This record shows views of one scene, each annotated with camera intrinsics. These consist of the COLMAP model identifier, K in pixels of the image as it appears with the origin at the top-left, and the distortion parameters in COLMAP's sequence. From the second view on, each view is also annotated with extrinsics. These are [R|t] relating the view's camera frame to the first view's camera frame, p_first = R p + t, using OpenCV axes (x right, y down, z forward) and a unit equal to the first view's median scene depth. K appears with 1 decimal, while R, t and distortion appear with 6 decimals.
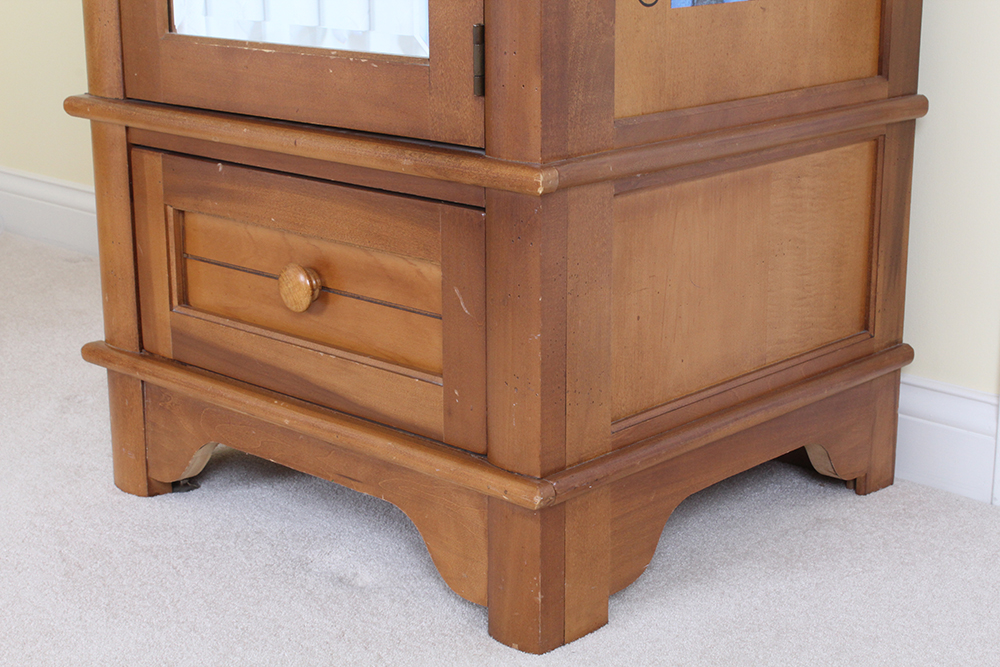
lens RADIAL K [[1737.8, 0, 501.9], [0, 1737.8, 337.3], [0, 0, 1]] dist [0.111848, 0.000000]
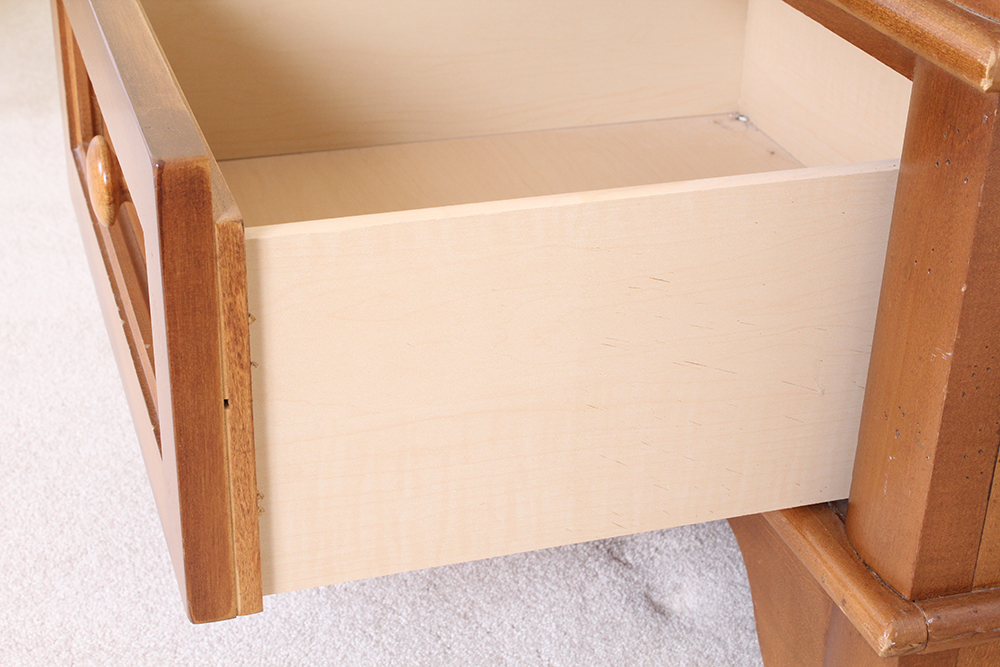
lens RADIAL K [[1708.2, 0, 499.8], [0, 1708.2, 335.4], [0, 0, 1]] dist [0.031628, 0.000000]
pose [[0.875576, 0.244788, -0.416467, 0.102471], [-0.159610, 0.960284, 0.228867, -0.090512], [0.455951, -0.133919, 0.879872, 0.445656]]
